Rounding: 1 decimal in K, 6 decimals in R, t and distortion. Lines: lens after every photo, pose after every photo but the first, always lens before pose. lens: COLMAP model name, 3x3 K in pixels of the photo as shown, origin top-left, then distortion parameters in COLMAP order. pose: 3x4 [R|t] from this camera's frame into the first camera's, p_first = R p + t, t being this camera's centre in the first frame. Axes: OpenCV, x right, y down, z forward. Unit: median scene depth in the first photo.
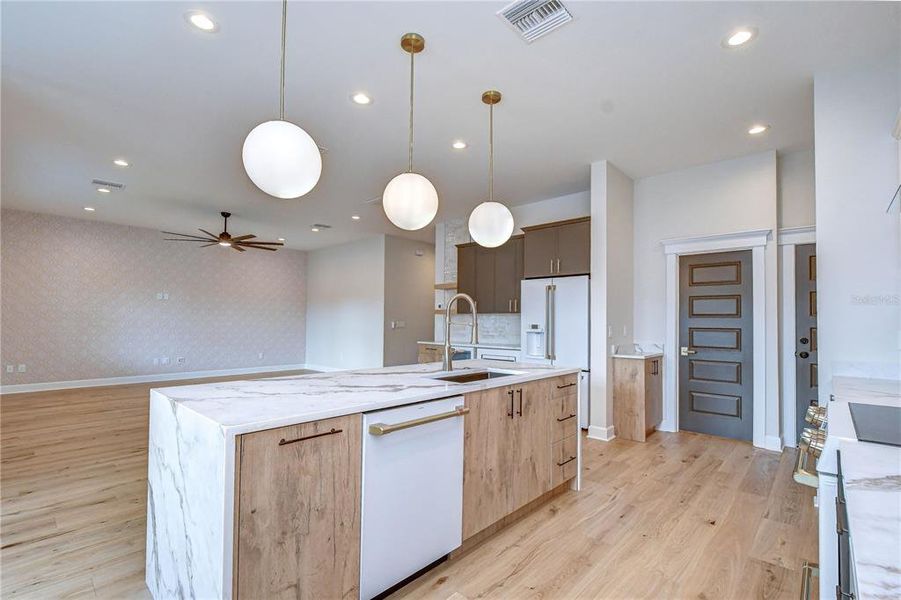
lens RADIAL K [[409.8, 0, 450.7], [0, 409.8, 316.3], [0, 0, 1]] dist [0.010692, -0.000168]
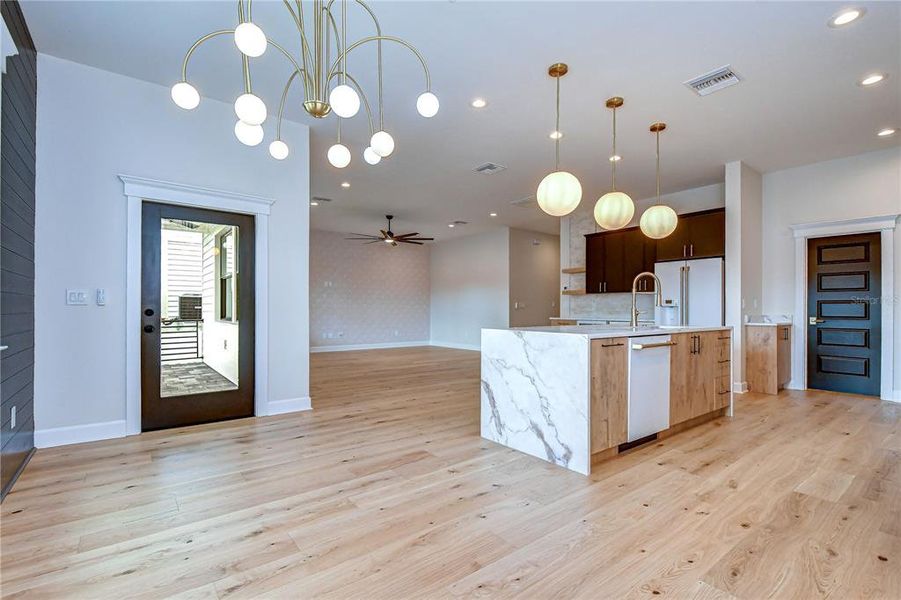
lens RADIAL K [[412.8, 0, 448.7], [0, 412.8, 310.6], [0, 0, 1]] dist [0.002502, -0.000214]
pose [[0.985265, -0.004010, -0.170990, -0.248472], [0.006517, 0.999879, 0.014105, 0.033235], [0.170913, -0.015011, 0.985172, -0.330446]]
